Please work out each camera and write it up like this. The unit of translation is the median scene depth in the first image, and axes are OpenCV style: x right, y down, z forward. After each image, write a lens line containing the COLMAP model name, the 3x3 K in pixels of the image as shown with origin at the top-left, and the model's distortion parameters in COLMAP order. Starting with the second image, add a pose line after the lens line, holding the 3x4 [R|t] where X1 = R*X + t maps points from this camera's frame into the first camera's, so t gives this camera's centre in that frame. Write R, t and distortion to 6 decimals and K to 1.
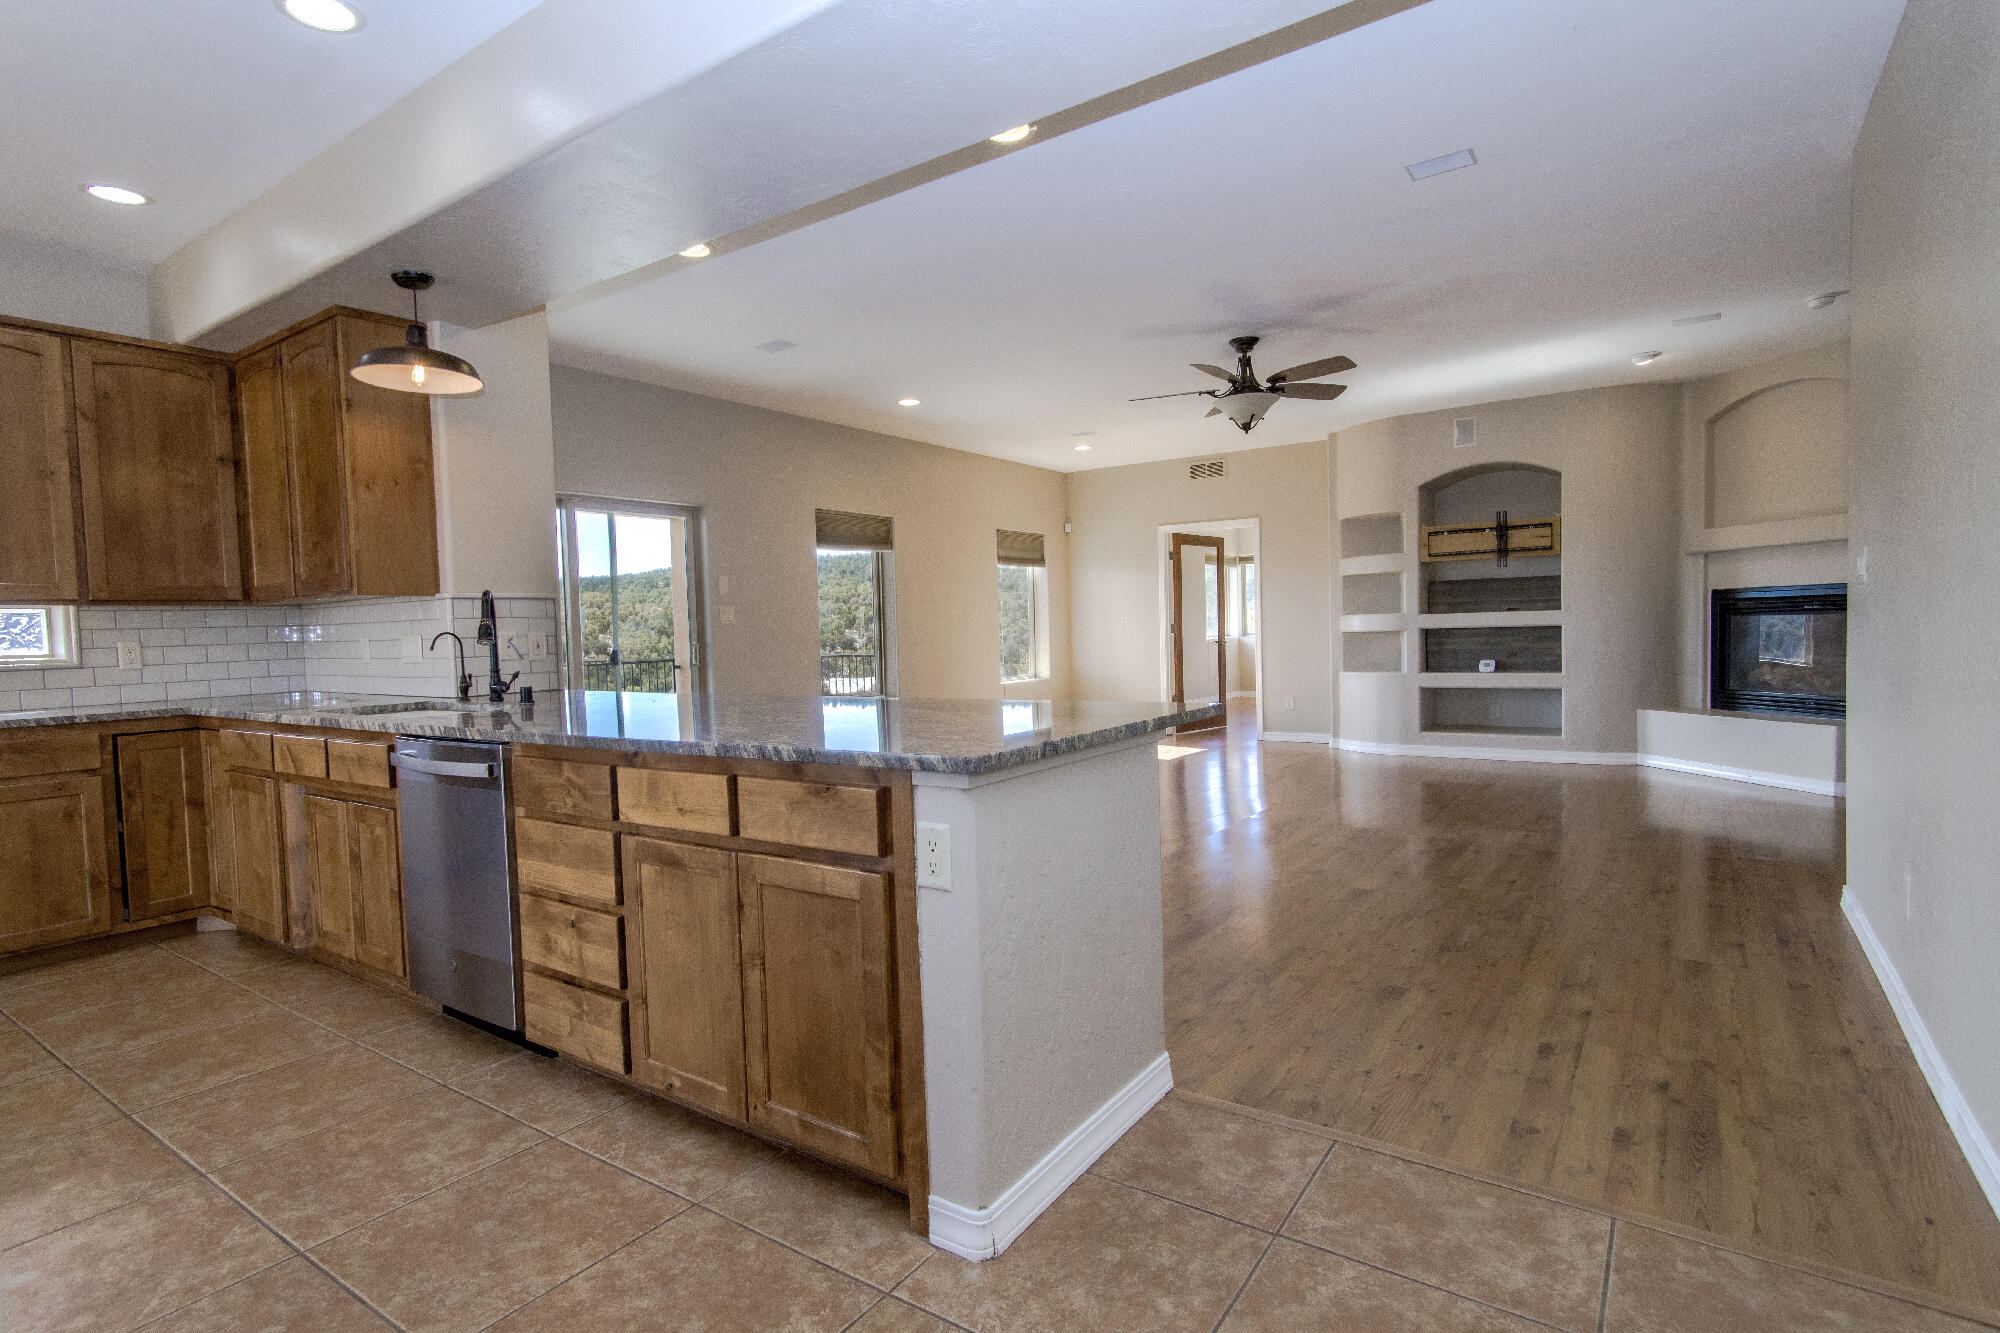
lens RADIAL K [[996.2, 0, 980.7], [0, 996.2, 670.5], [0, 0, 1]] dist [0.005846, -0.001197]
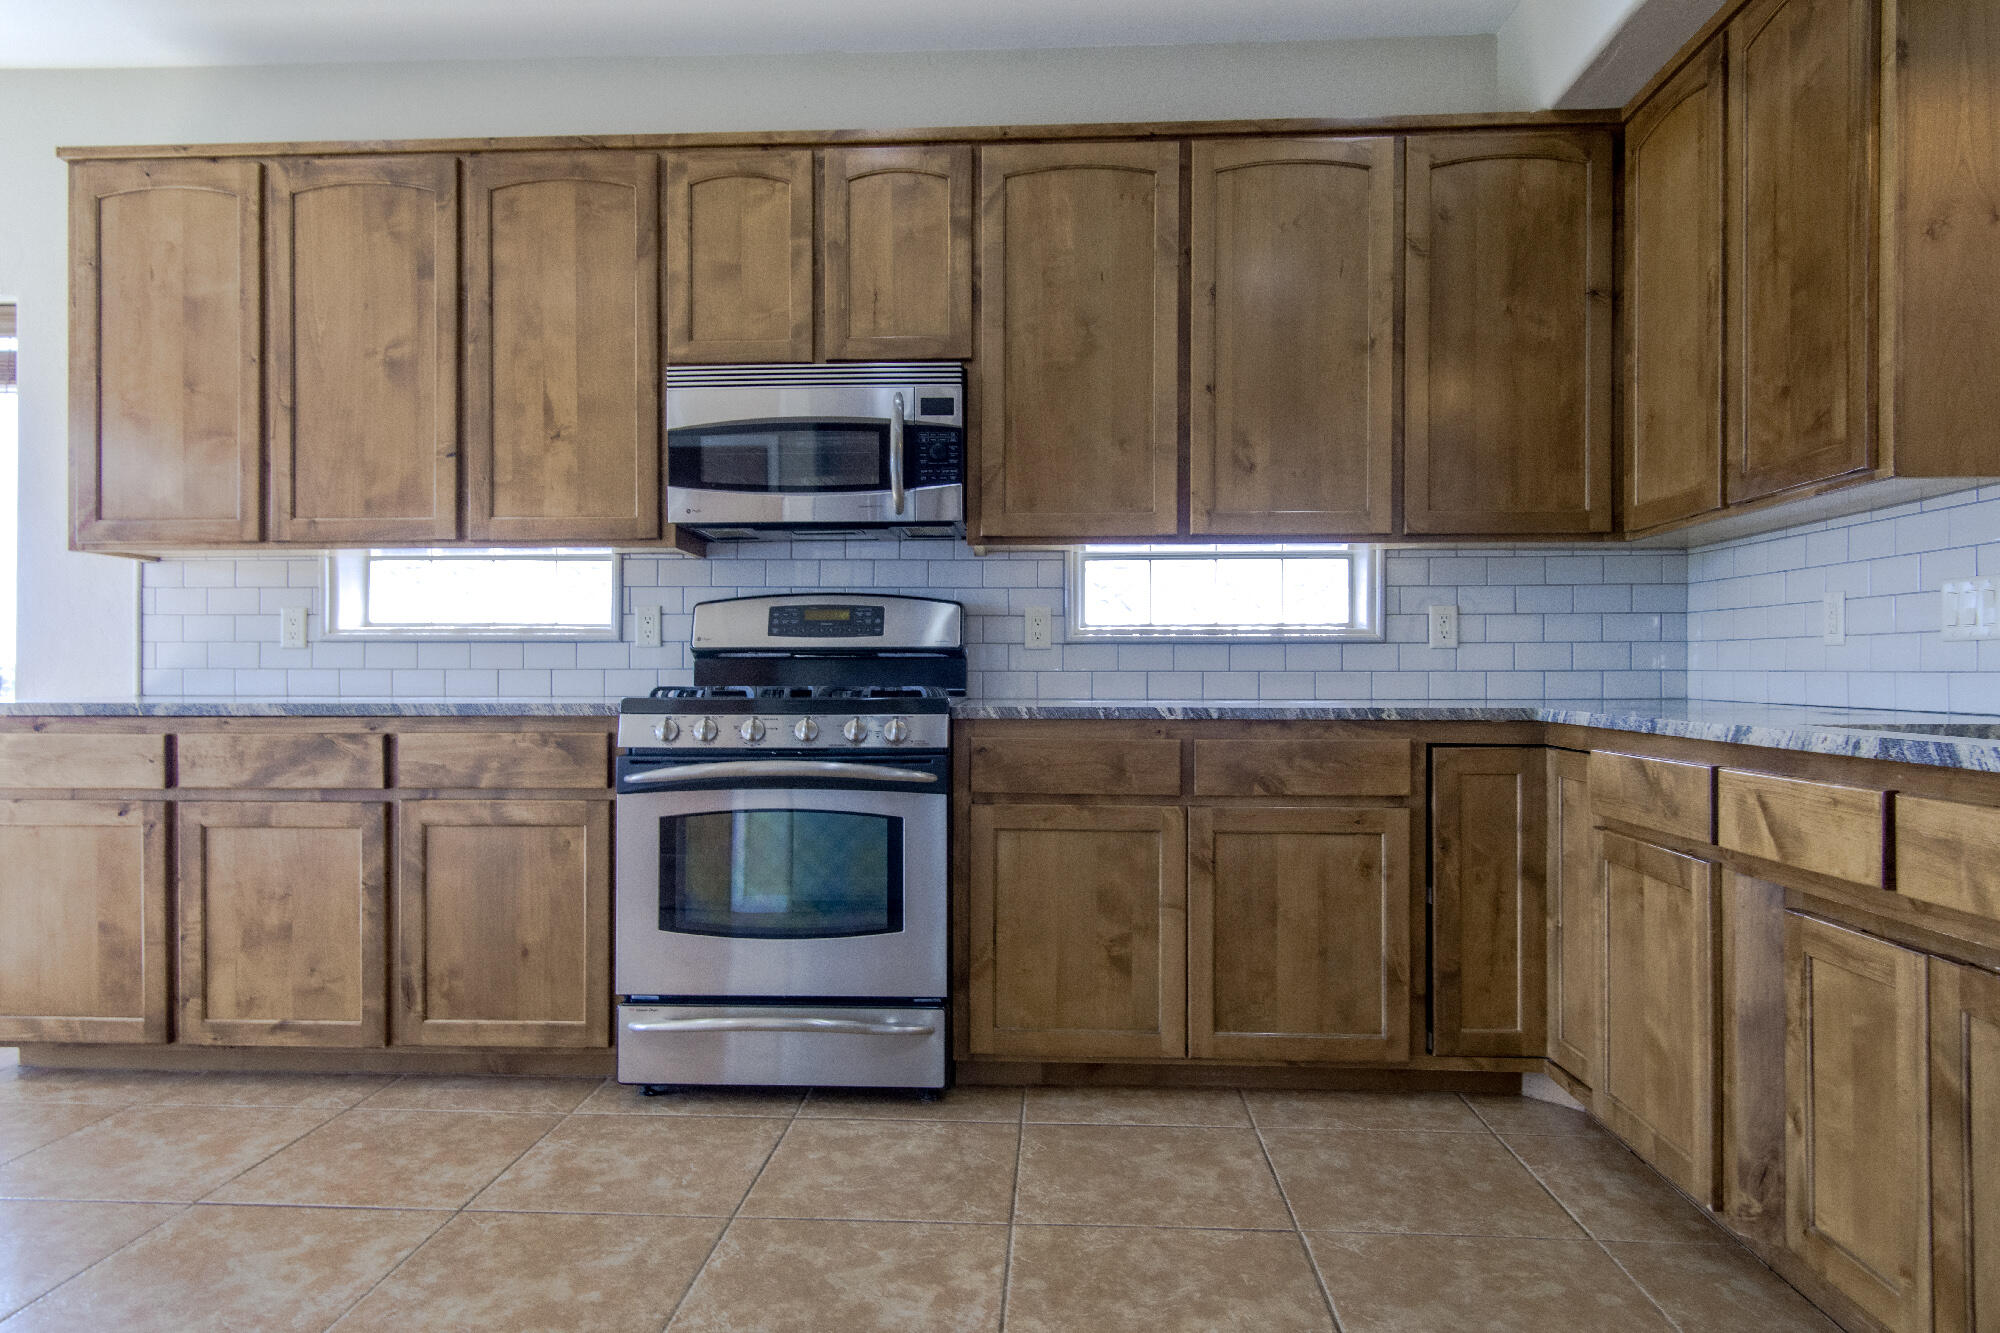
lens RADIAL K [[1237.8, 0, 995.4], [0, 1237.8, 675.5], [0, 0, 1]] dist [0.021634, -0.015402]
pose [[0.534866, 0.031808, -0.844338, -0.346910], [-0.054739, 0.998496, 0.002940, 0.032715], [0.843162, 0.044646, 0.535803, 0.345529]]
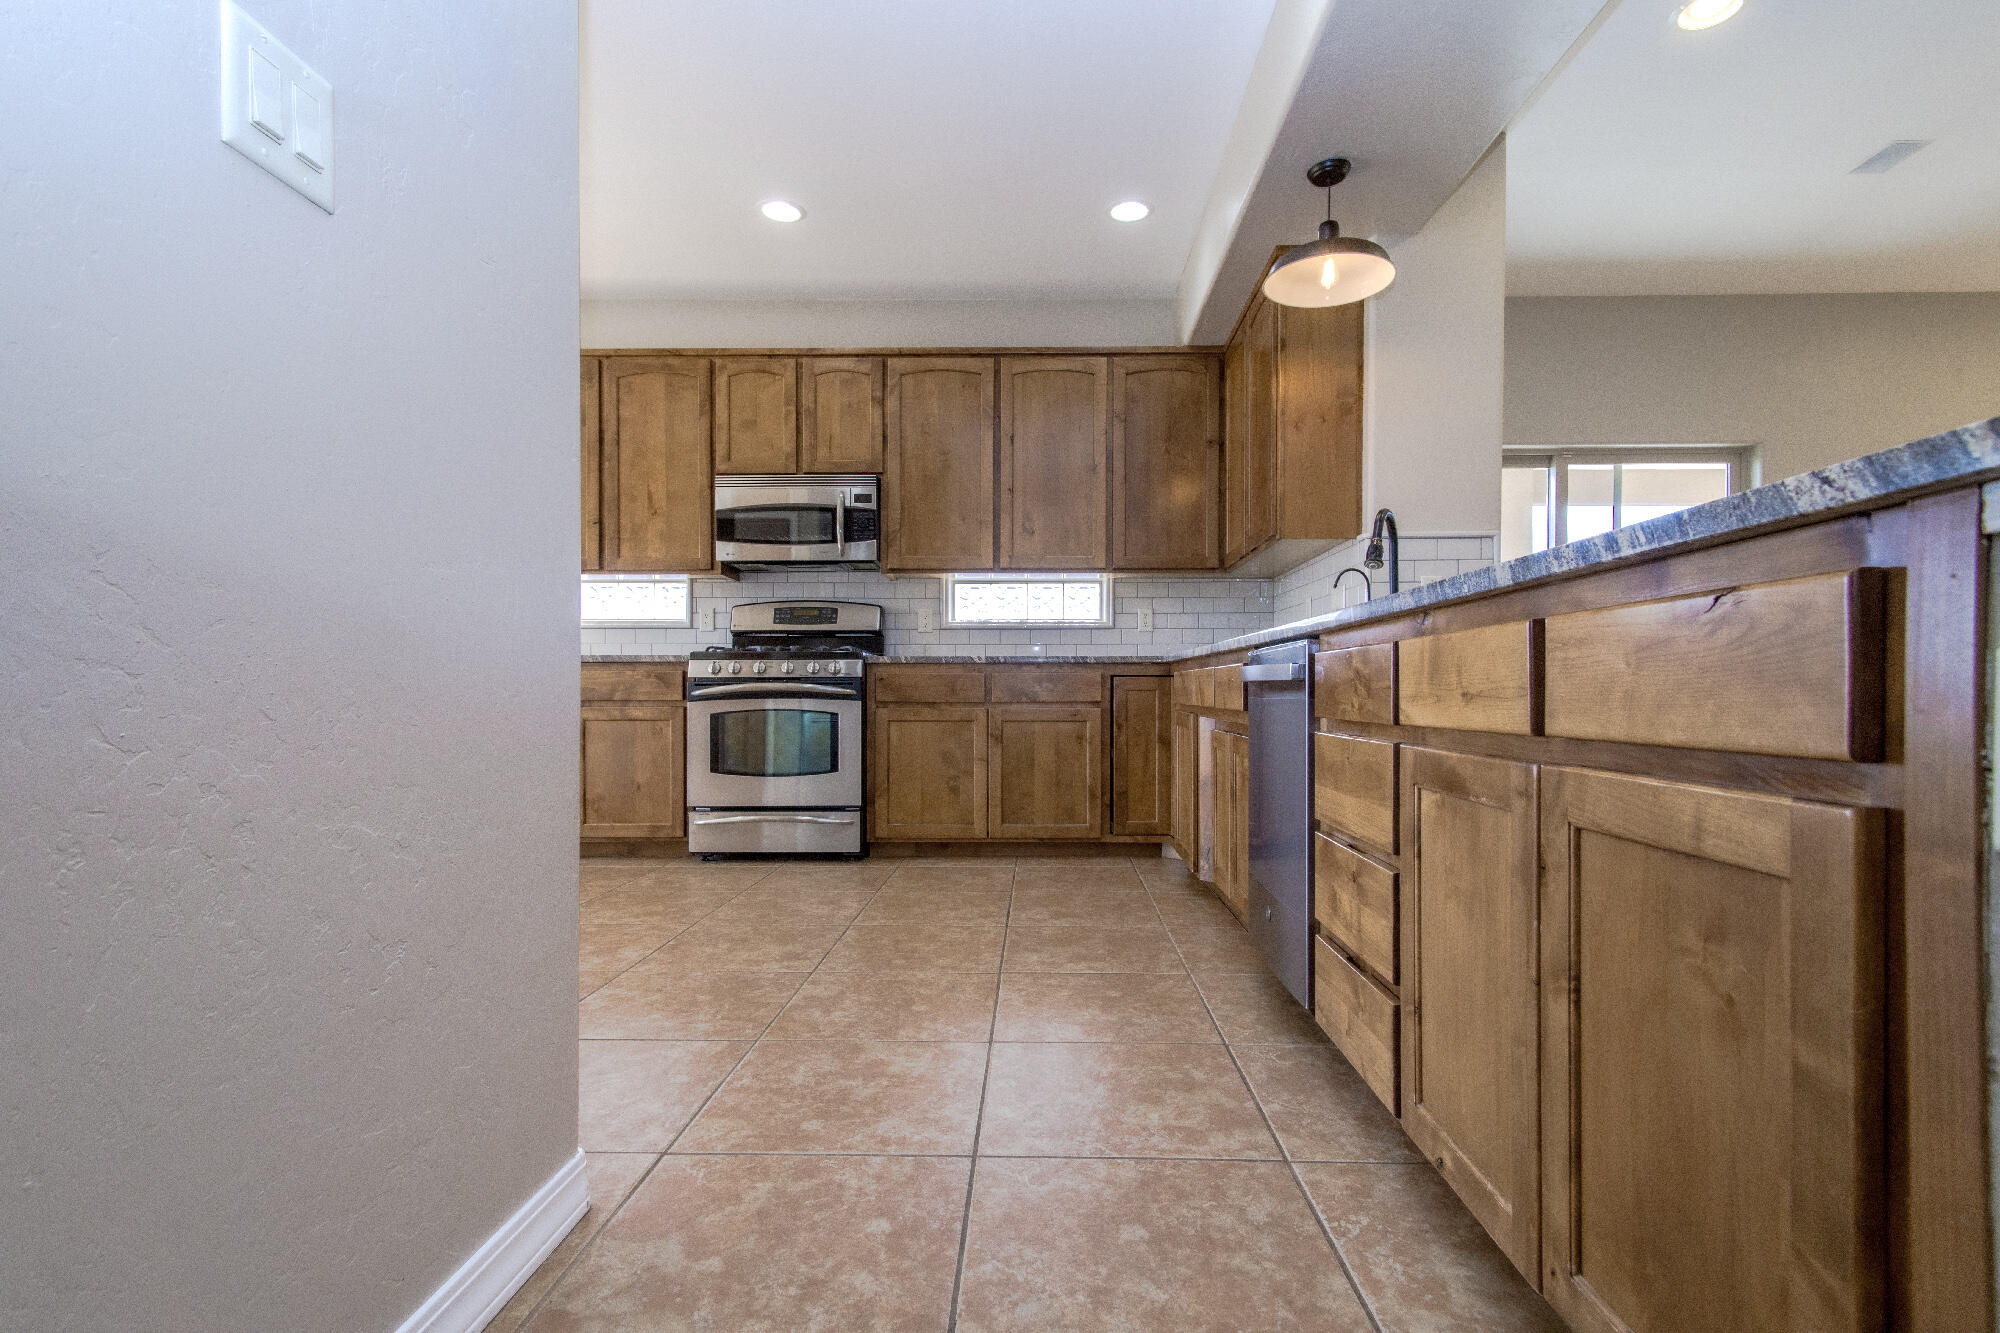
lens RADIAL K [[945.8, 0, 1032.7], [0, 945.8, 695.0], [0, 0, 1]] dist [0.012097, -0.000114]
pose [[0.570648, 0.033712, -0.820502, 0.005461], [-0.054358, 0.998516, 0.003221, 0.084214], [0.819394, 0.042763, 0.571634, 0.262897]]
